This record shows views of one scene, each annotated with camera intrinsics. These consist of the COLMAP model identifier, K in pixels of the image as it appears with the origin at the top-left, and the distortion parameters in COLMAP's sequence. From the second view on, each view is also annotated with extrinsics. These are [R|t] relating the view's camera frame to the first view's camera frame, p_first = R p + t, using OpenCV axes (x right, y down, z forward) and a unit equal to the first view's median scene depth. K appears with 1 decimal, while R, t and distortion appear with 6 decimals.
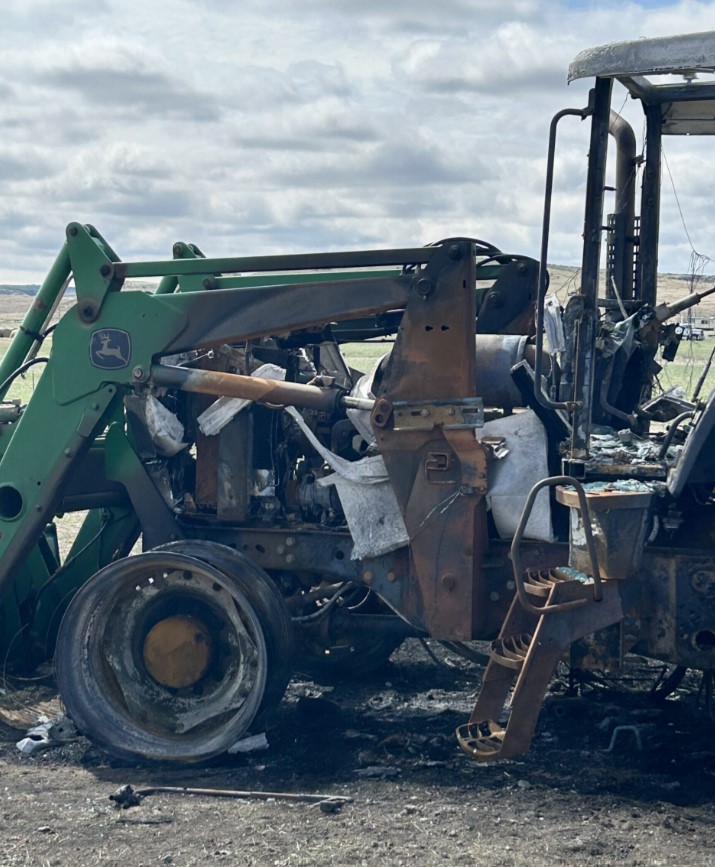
lens RADIAL K [[1890.1, 0, 357.5], [0, 1890.1, 433.5], [0, 0, 1]] dist [0.142754, 0.232204]
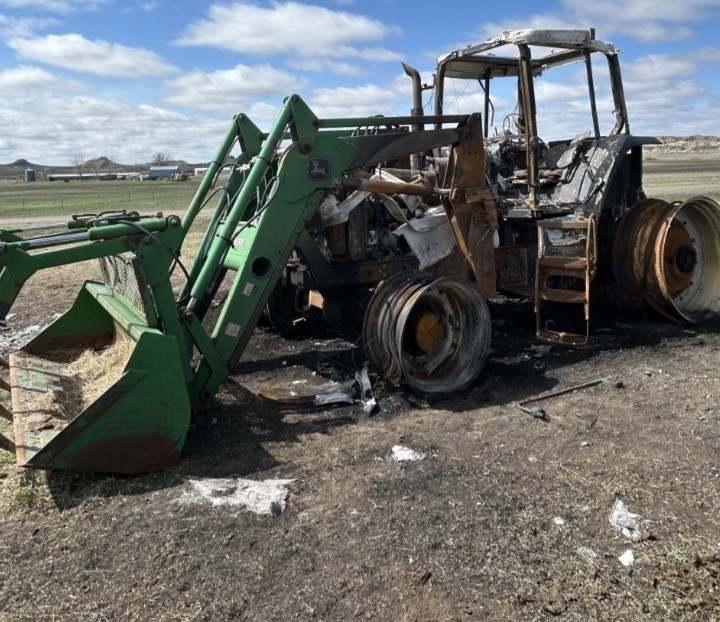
lens RADIAL K [[628.9, 0, 359.7], [0, 628.9, 206.6], [0, 0, 1]] dist [0.001777, -0.001155]
pose [[0.654795, -0.069764, 0.752580, -0.570909], [0.074356, 0.996847, 0.027713, -0.025142], [-0.752140, 0.037812, 0.657918, 0.635674]]
